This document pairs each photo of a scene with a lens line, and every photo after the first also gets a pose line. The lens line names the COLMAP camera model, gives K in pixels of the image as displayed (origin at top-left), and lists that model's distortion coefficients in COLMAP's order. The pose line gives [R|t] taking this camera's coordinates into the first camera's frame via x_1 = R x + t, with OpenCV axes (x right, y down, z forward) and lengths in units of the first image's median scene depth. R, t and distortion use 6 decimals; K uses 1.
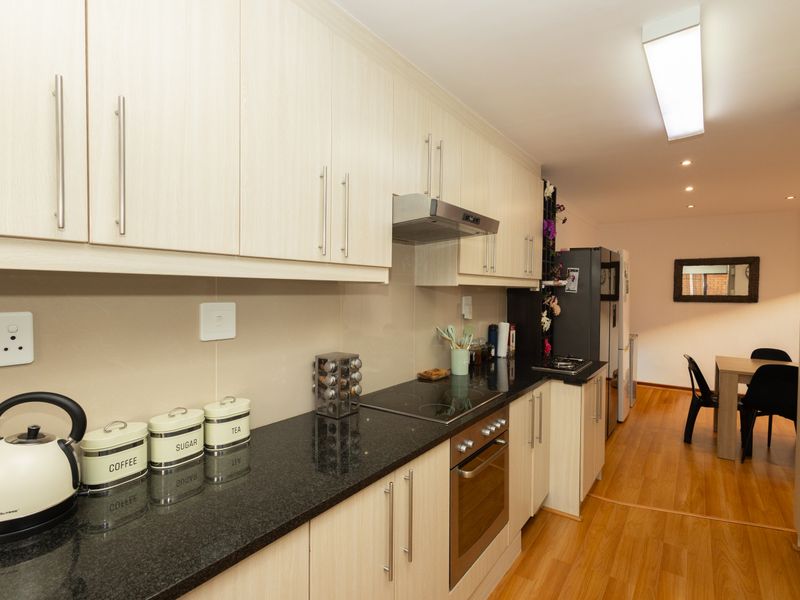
lens RADIAL K [[417.0, 0, 400.0], [0, 417.0, 300.0], [0, 0, 1]] dist [0.013074, -0.000417]
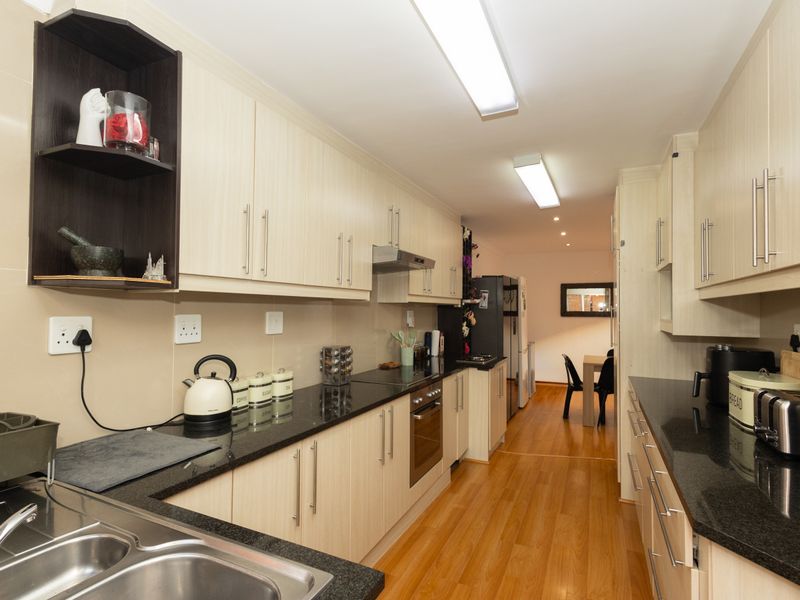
lens RADIAL K [[417.0, 0, 400.0], [0, 417.0, 300.0], [0, 0, 1]] dist [0.013074, -0.000417]
pose [[0.984245, 0.004016, 0.176767, -0.145545], [0.003895, 0.999007, -0.044379, 0.021451], [-0.176769, 0.044369, 0.983252, -0.434770]]
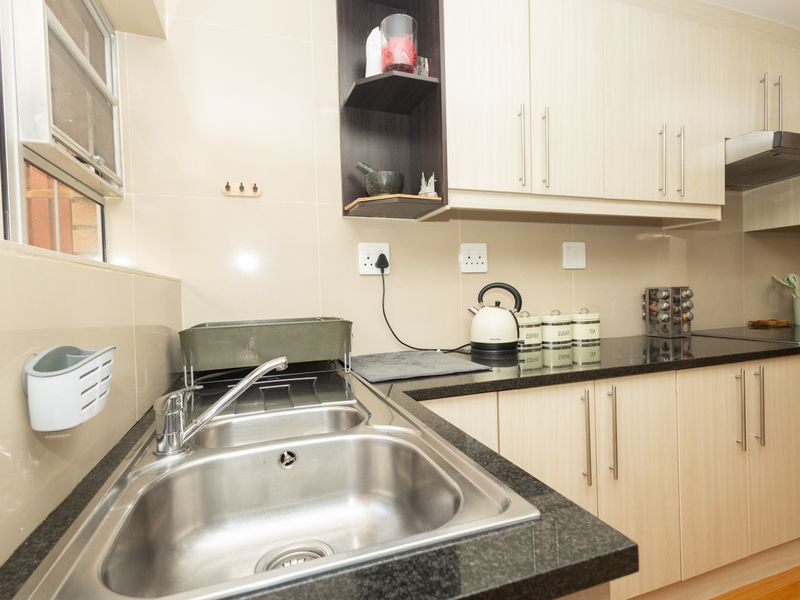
lens RADIAL K [[417.0, 0, 400.0], [0, 417.0, 300.0], [0, 0, 1]] dist [0.013074, -0.000417]
pose [[0.824634, -0.021521, -0.565257, -0.077612], [0.021457, 0.999747, -0.006761, 0.119574], [0.565260, -0.006553, 0.824887, -0.296906]]
